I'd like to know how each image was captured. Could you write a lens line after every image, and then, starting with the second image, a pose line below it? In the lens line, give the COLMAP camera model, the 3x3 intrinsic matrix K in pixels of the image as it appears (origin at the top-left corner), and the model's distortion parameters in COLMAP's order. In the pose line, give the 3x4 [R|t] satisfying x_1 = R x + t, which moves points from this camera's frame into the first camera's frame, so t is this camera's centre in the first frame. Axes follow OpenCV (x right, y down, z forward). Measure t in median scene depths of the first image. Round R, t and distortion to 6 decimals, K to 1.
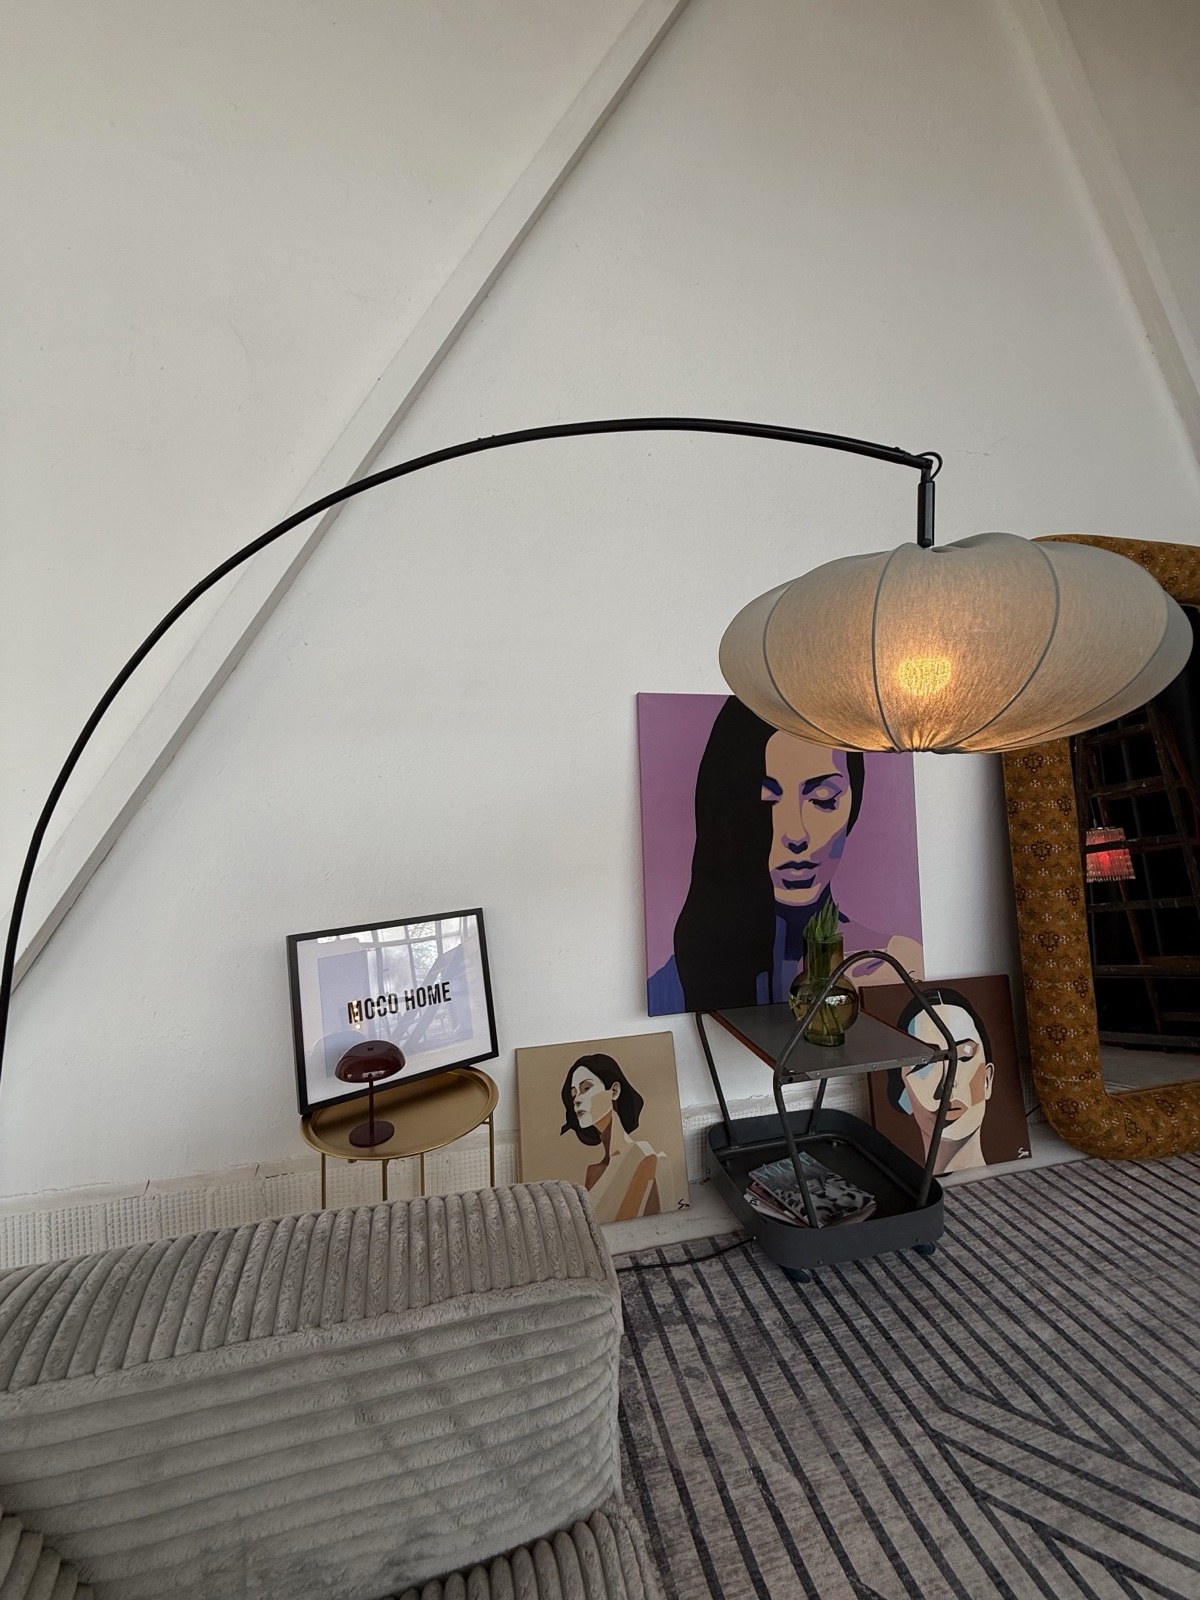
lens RADIAL K [[639.4, 0, 598.9], [0, 639.4, 793.7], [0, 0, 1]] dist [-0.000531, 0.000982]
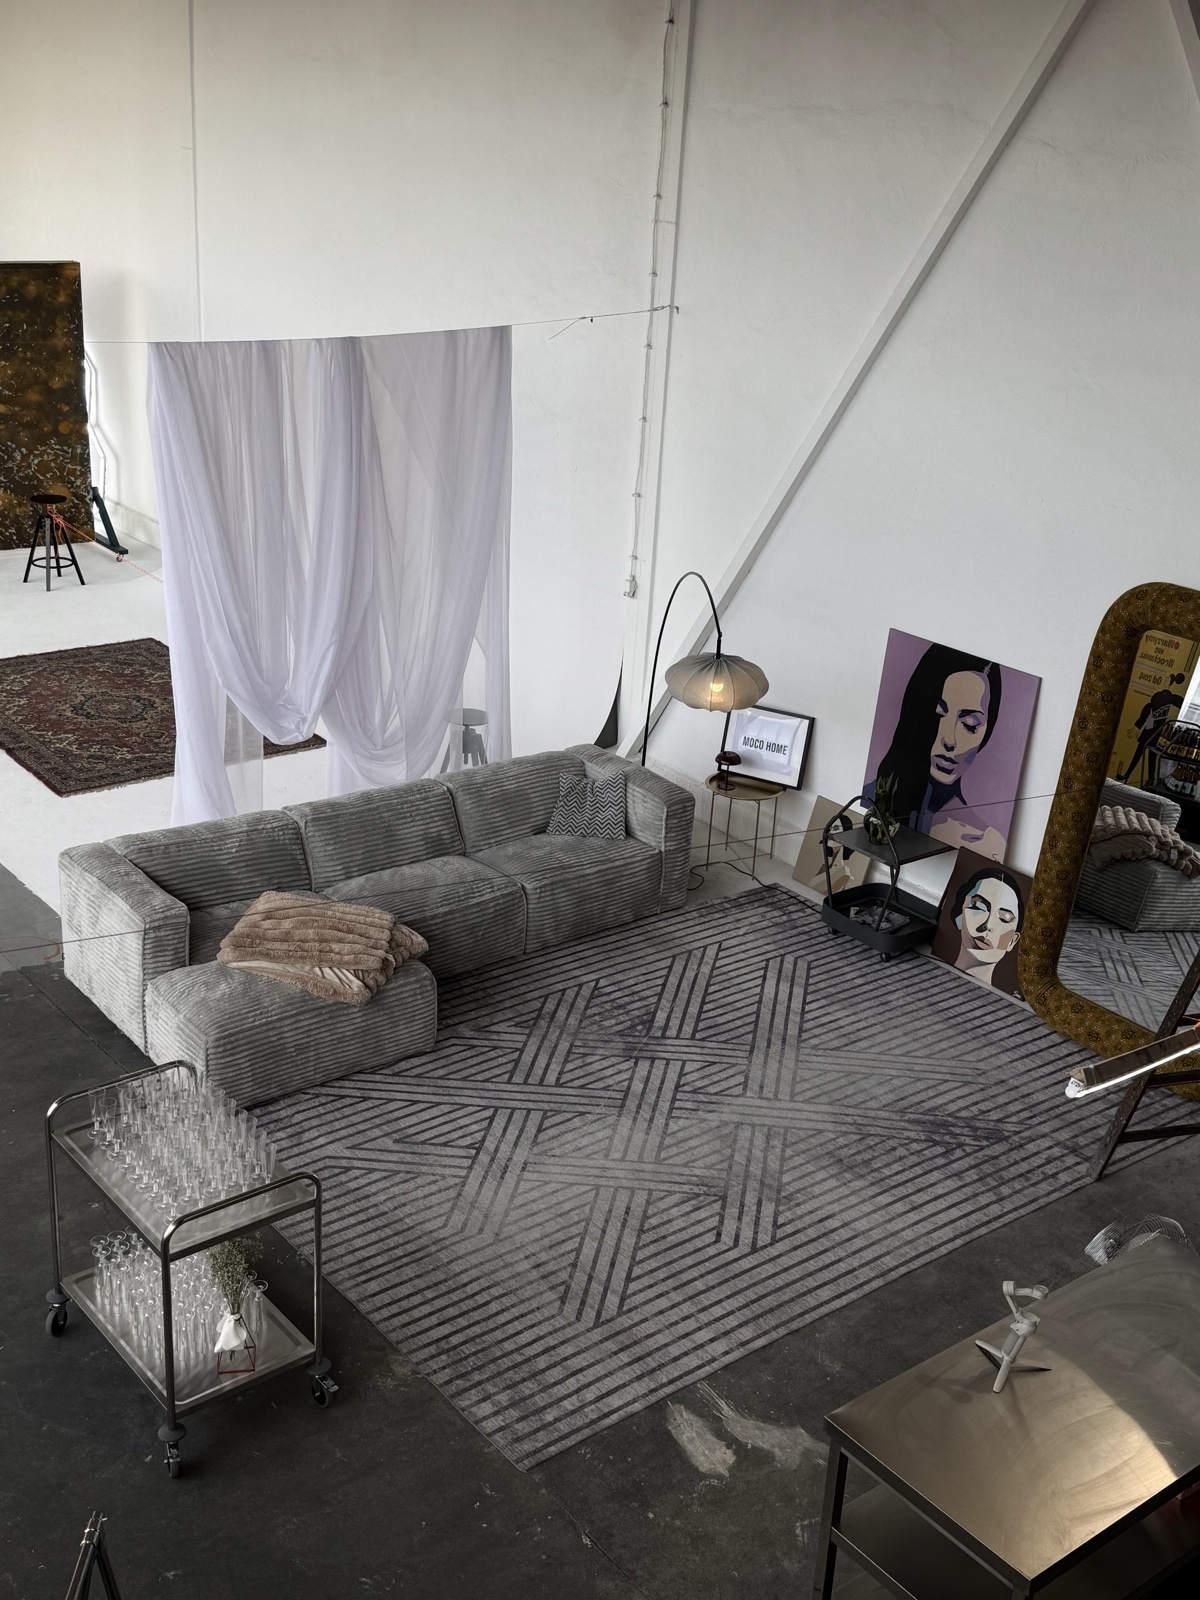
lens RADIAL K [[1798.9, 0, 607.9], [0, 1798.9, 791.0], [0, 0, 1]] dist [0.164488, 0.000000]
pose [[0.398252, 0.355119, -0.845746, 5.146989], [-0.081296, 0.932055, 0.353078, -1.798471], [0.913667, -0.071858, 0.400062, -2.116505]]
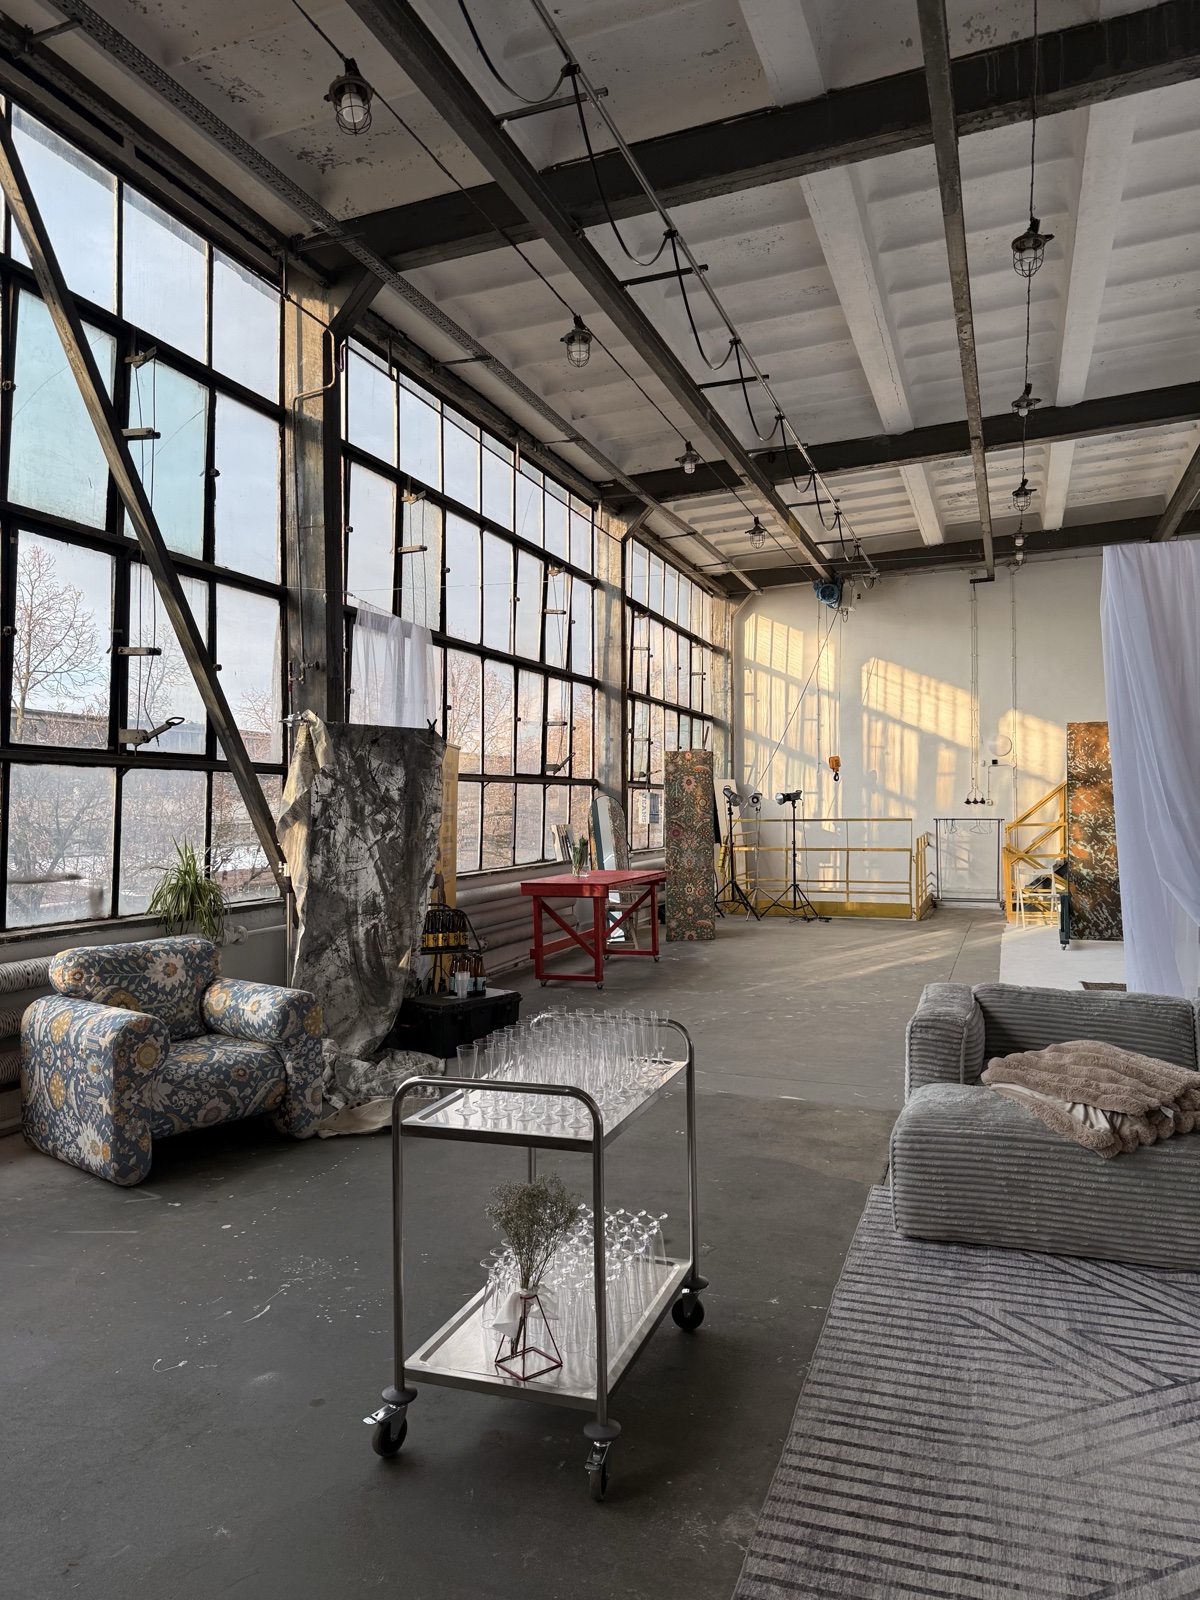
lens RADIAL K [[1136.7, 0, 611.2], [0, 1136.7, 797.0], [0, 0, 1]] dist [0.052248, -0.049424]
pose [[-0.559576, 0.006482, -0.828754, 3.414084], [-0.009463, 0.999854, 0.014209, -0.178730], [0.828725, 0.015793, -0.559433, -0.266657]]
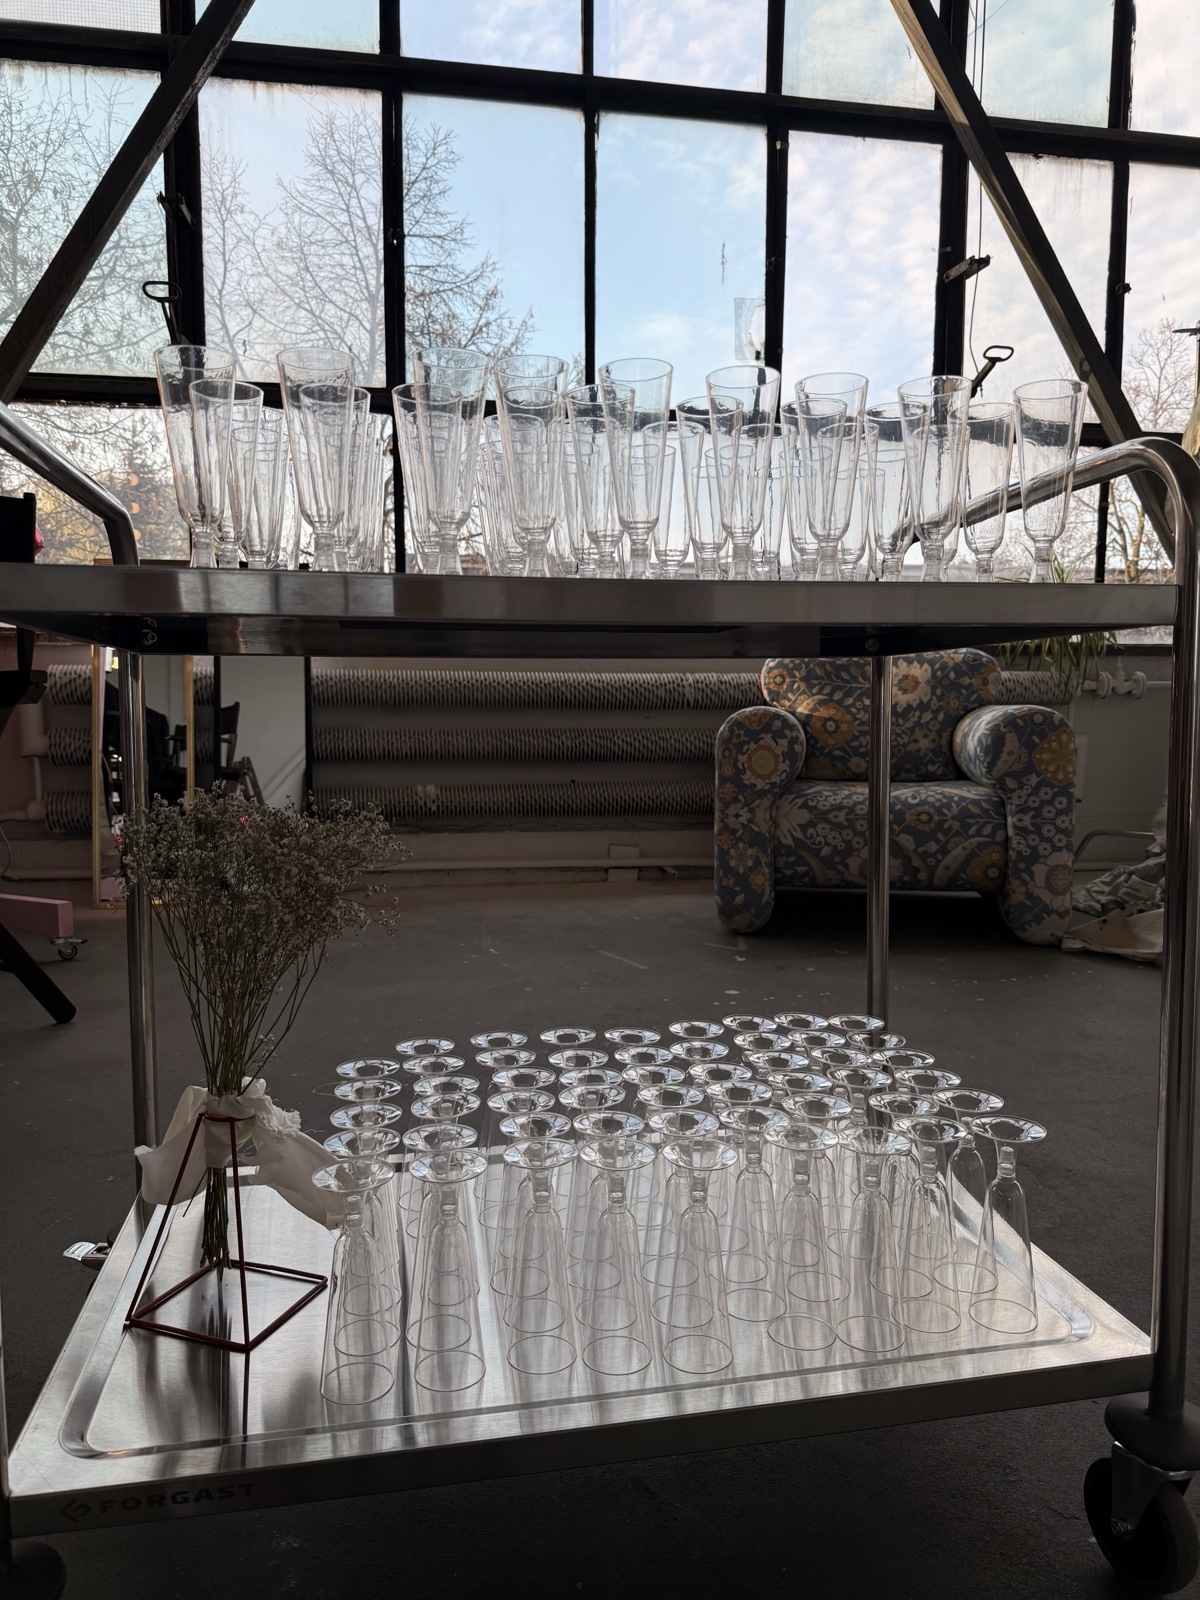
lens RADIAL K [[1136.7, 0, 596.8], [0, 1136.7, 807.1], [0, 0, 1]] dist [0.052248, -0.049424]
pose [[-0.997397, 0.006217, 0.071839, 1.755296], [0.013994, 0.994025, 0.108255, 0.405137], [-0.070736, 0.108979, -0.991524, -0.780436]]
